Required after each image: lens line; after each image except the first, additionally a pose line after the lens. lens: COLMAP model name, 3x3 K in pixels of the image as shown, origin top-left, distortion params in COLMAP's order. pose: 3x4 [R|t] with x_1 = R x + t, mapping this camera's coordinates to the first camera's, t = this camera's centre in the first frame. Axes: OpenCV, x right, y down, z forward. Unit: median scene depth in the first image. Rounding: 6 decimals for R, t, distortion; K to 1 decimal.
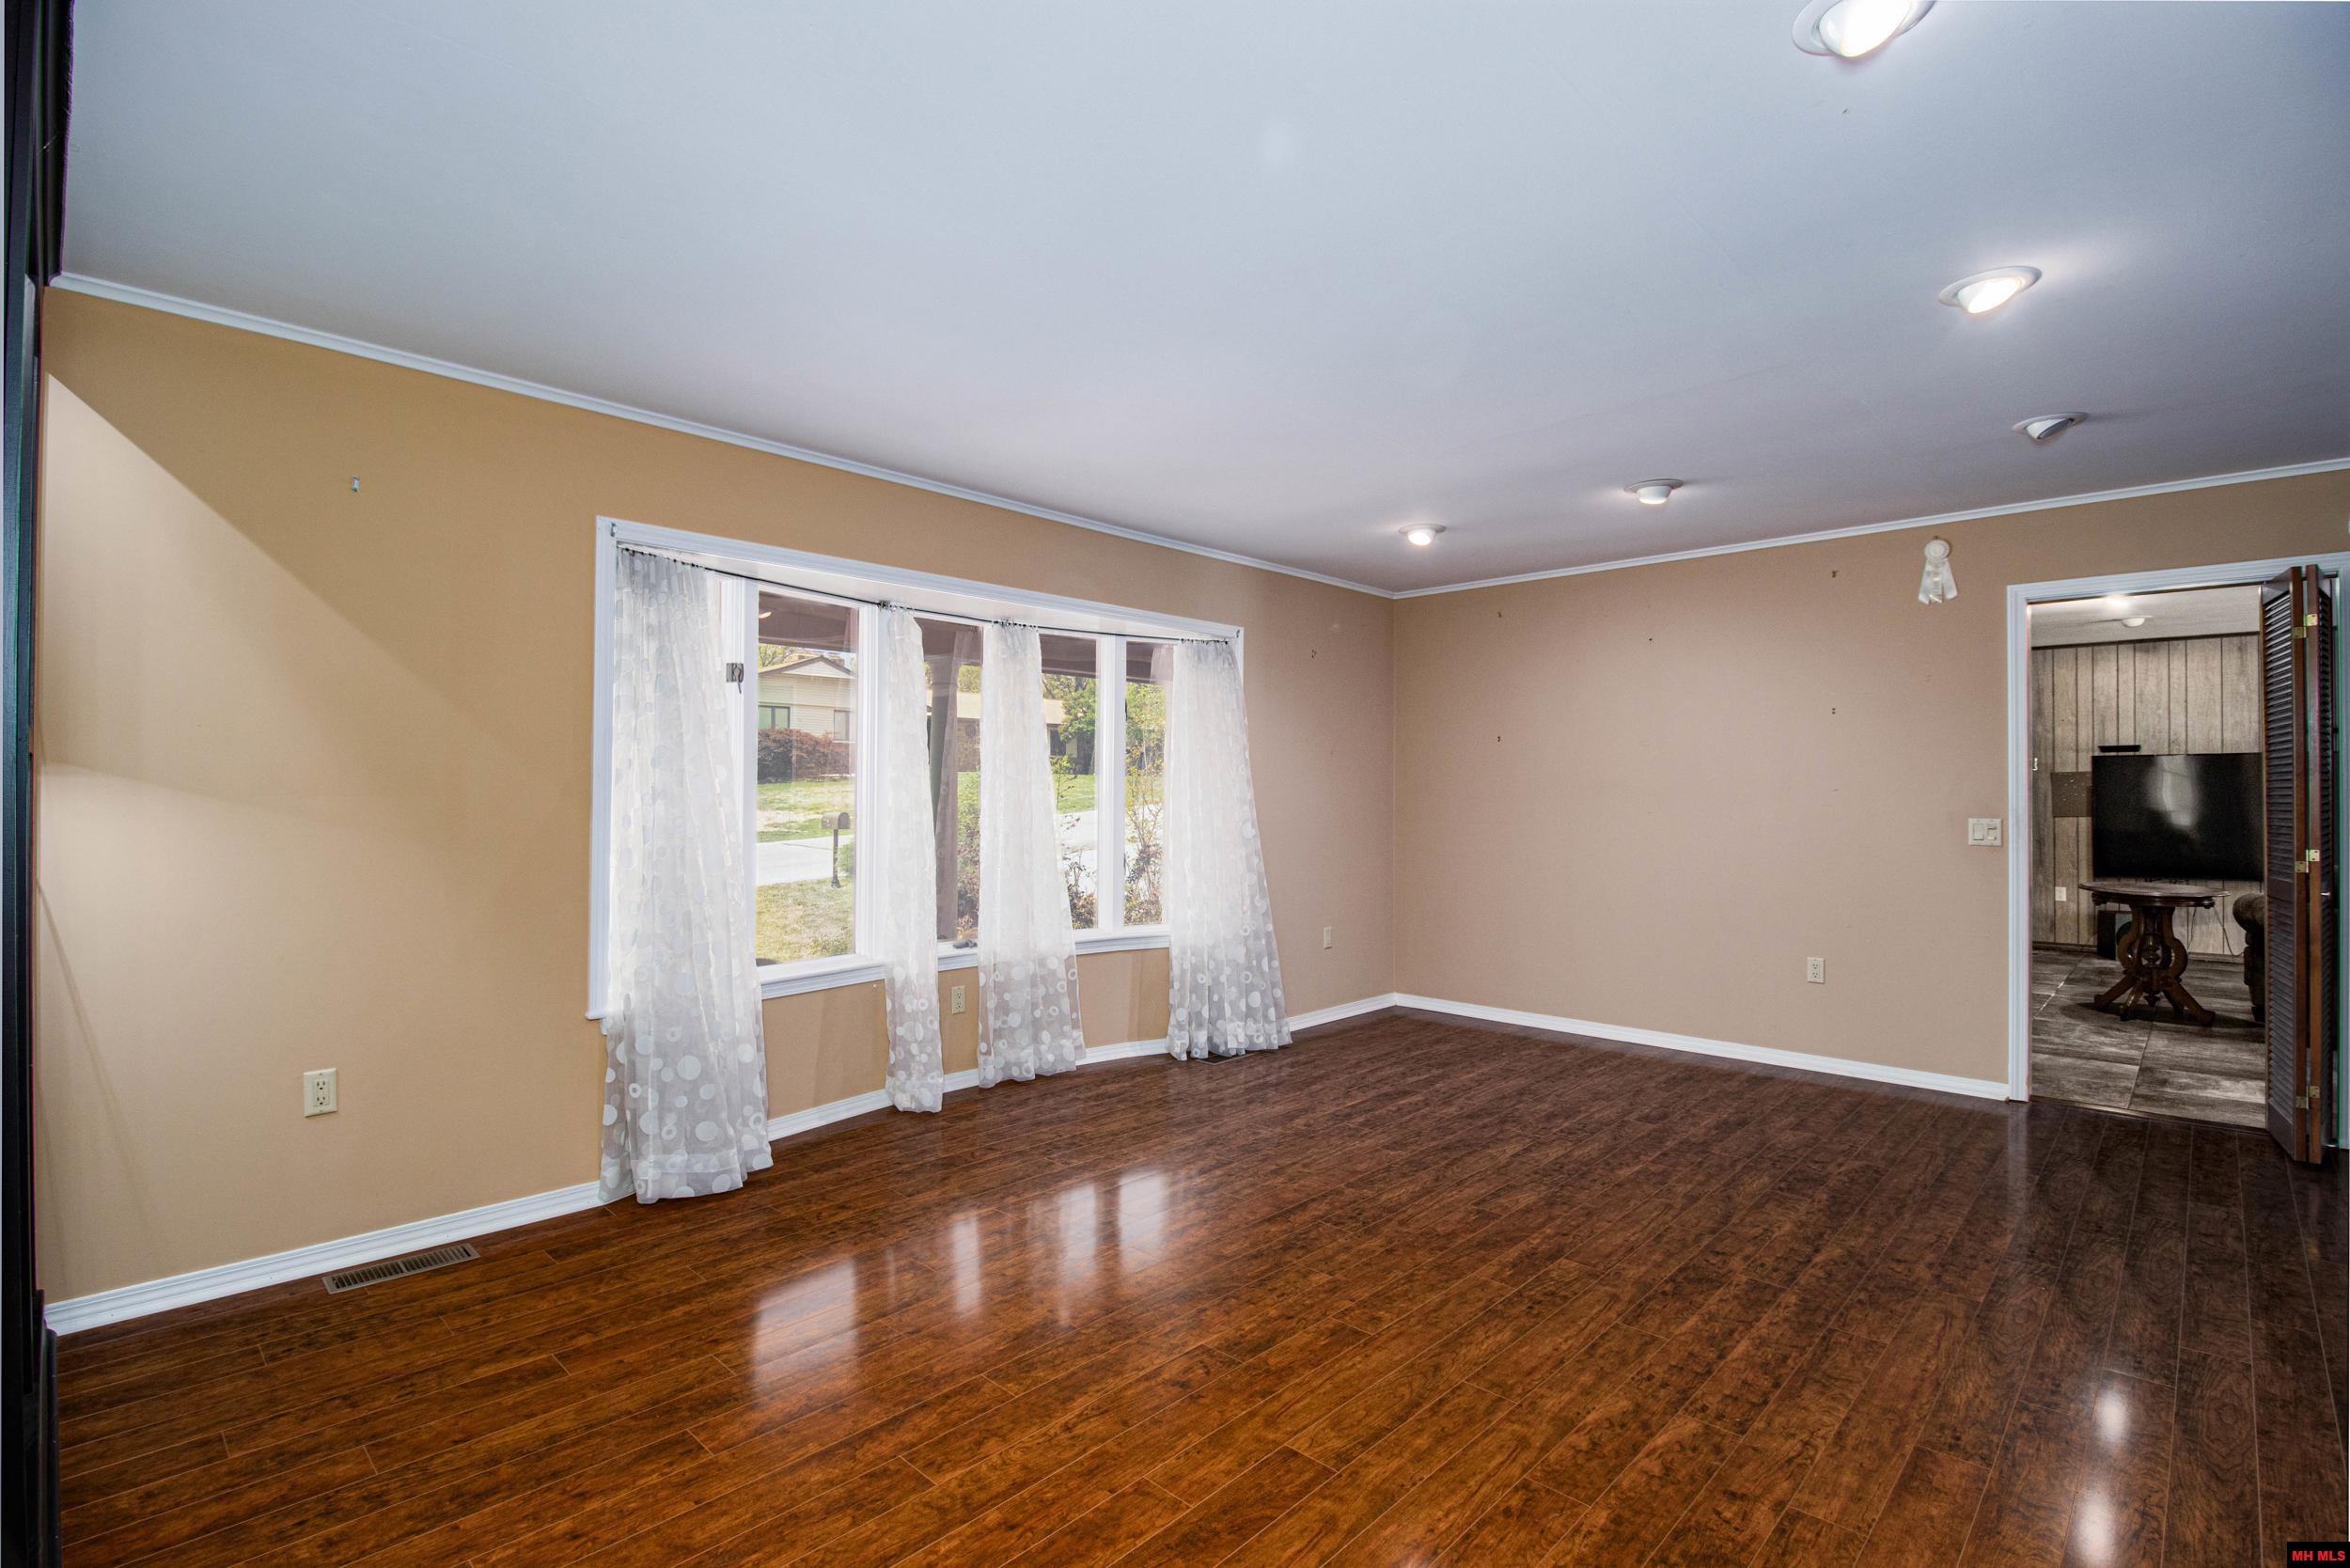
lens RADIAL K [[1100.9, 0, 1173.3], [0, 1100.9, 785.3], [0, 0, 1]] dist [-0.002695, -0.002557]
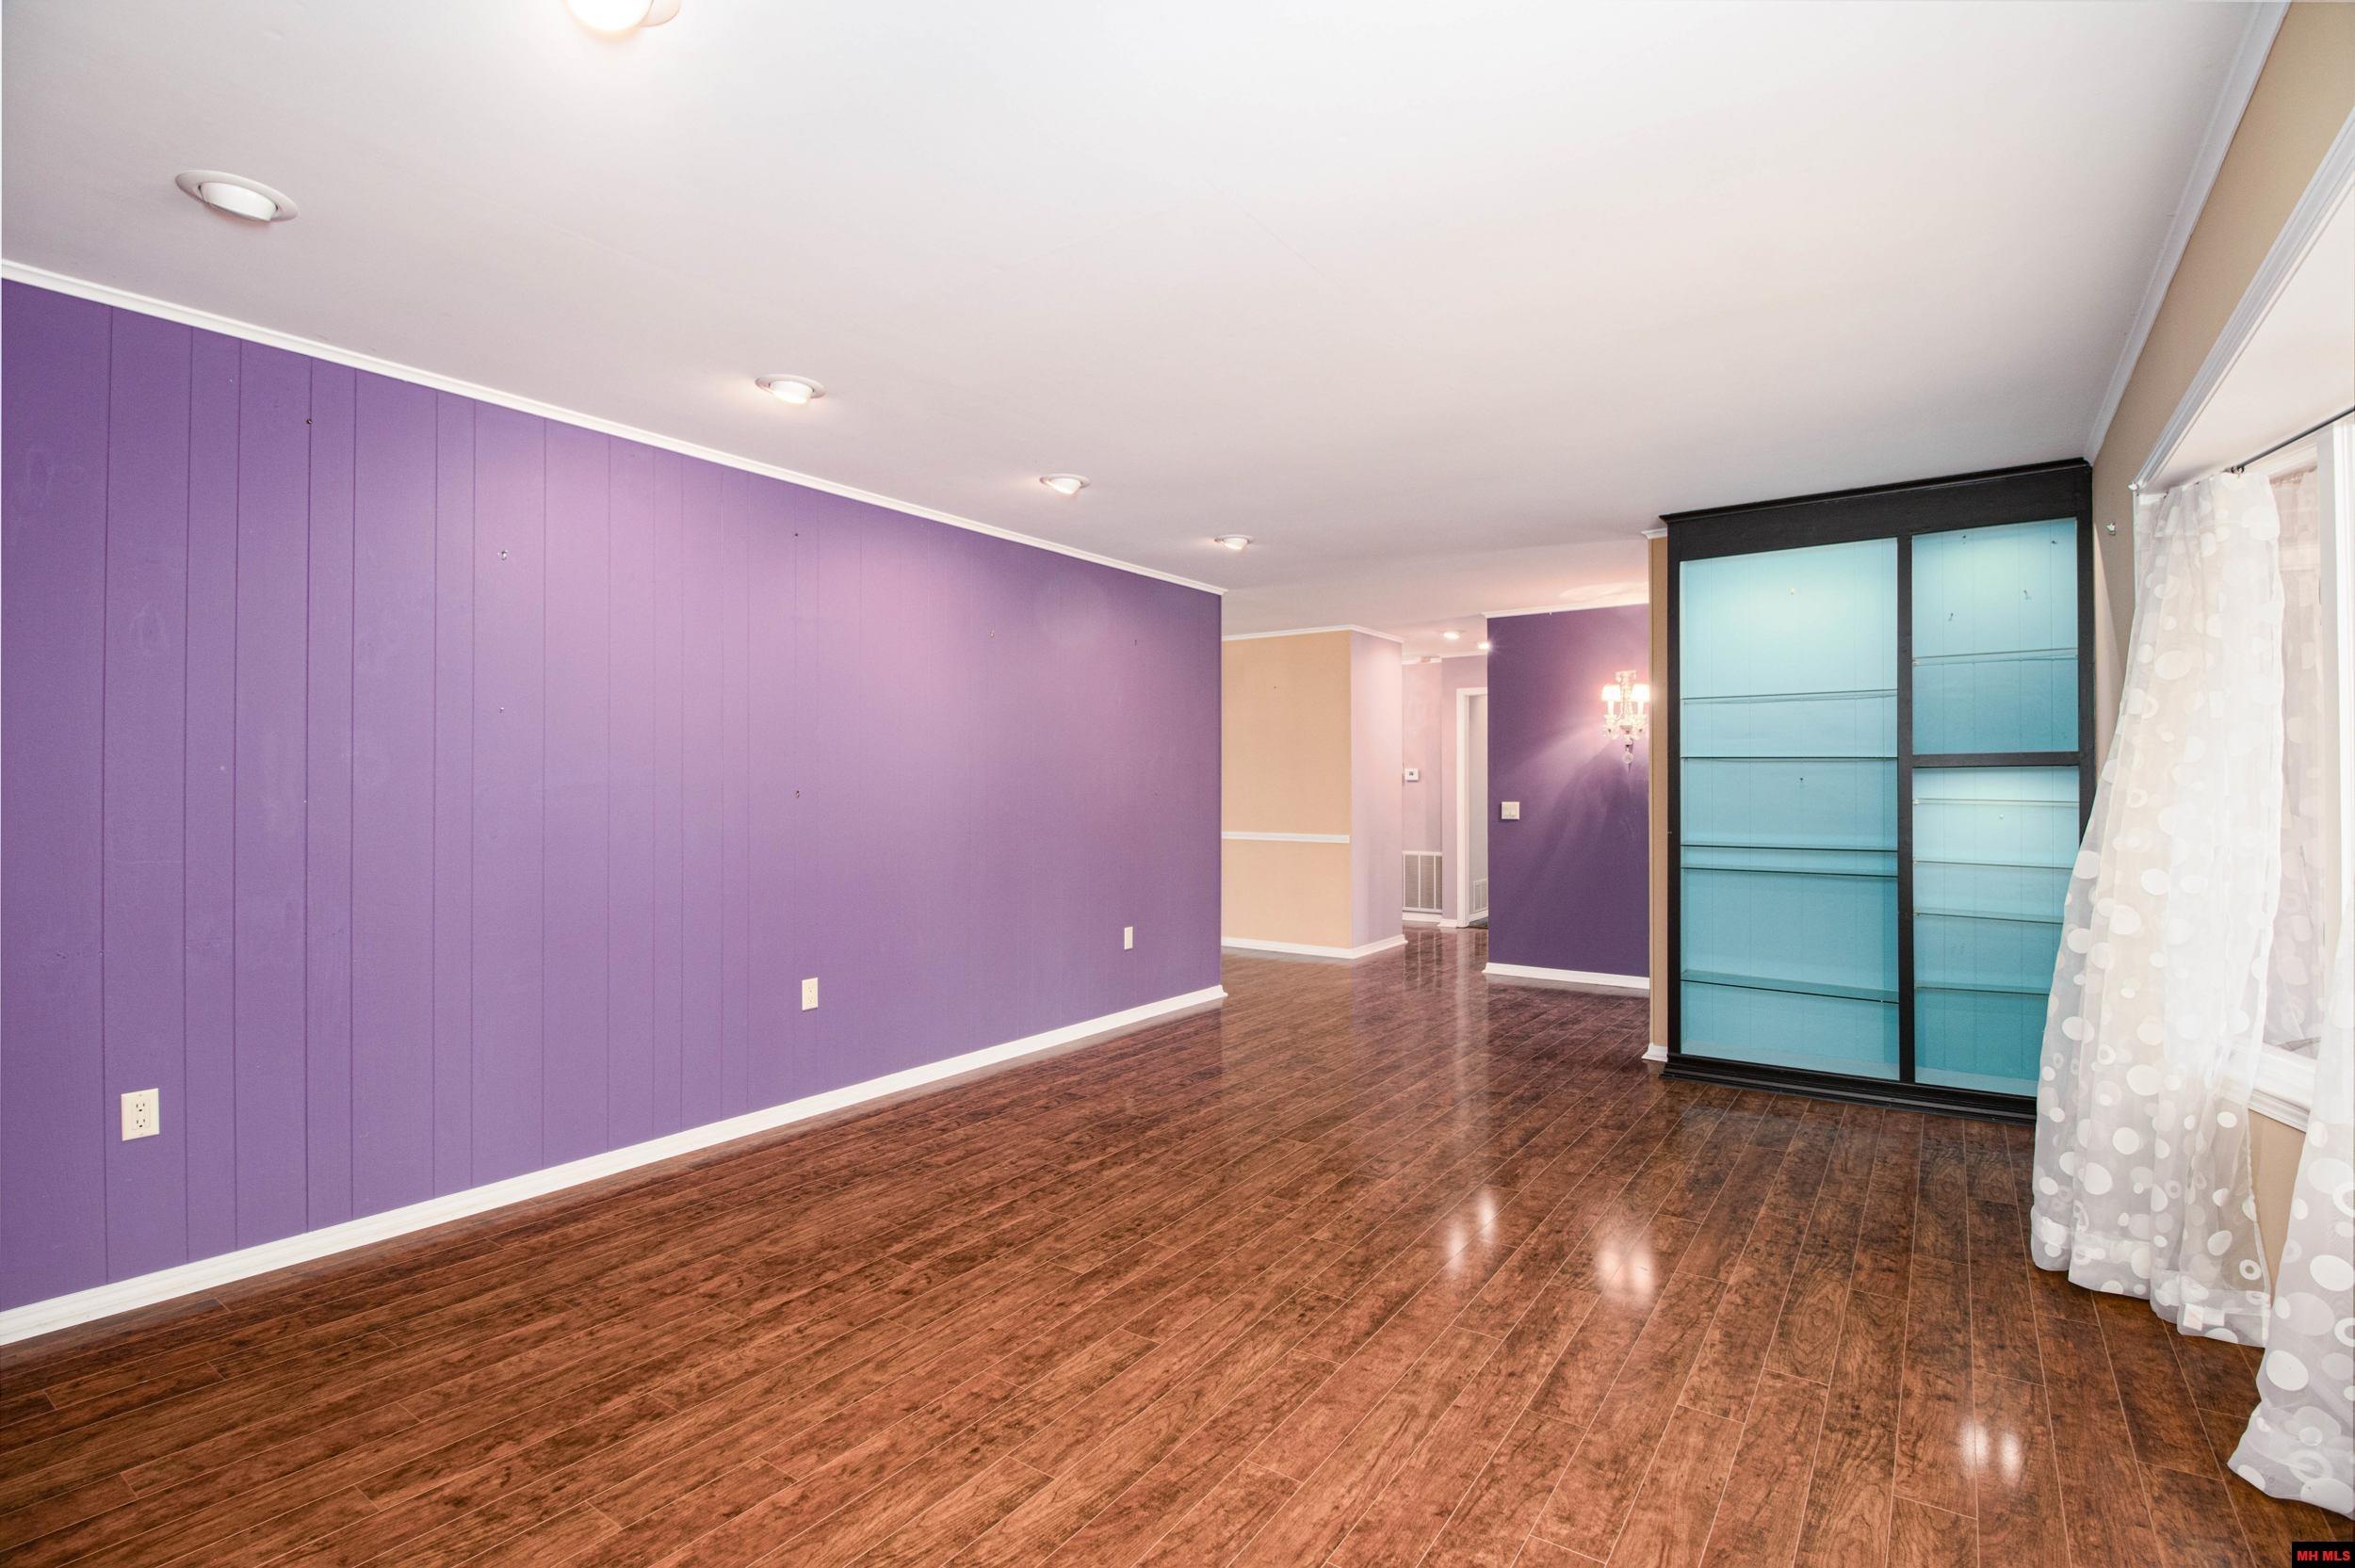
lens RADIAL K [[1103.0, 0, 1176.9], [0, 1103.0, 783.8], [0, 0, 1]] dist [-0.002695, -0.002557]
pose [[-0.988172, -0.004162, -0.153291, 0.425771], [-0.002712, 0.999950, -0.009668, 0.016716], [0.153323, -0.009138, -0.988134, 1.977463]]
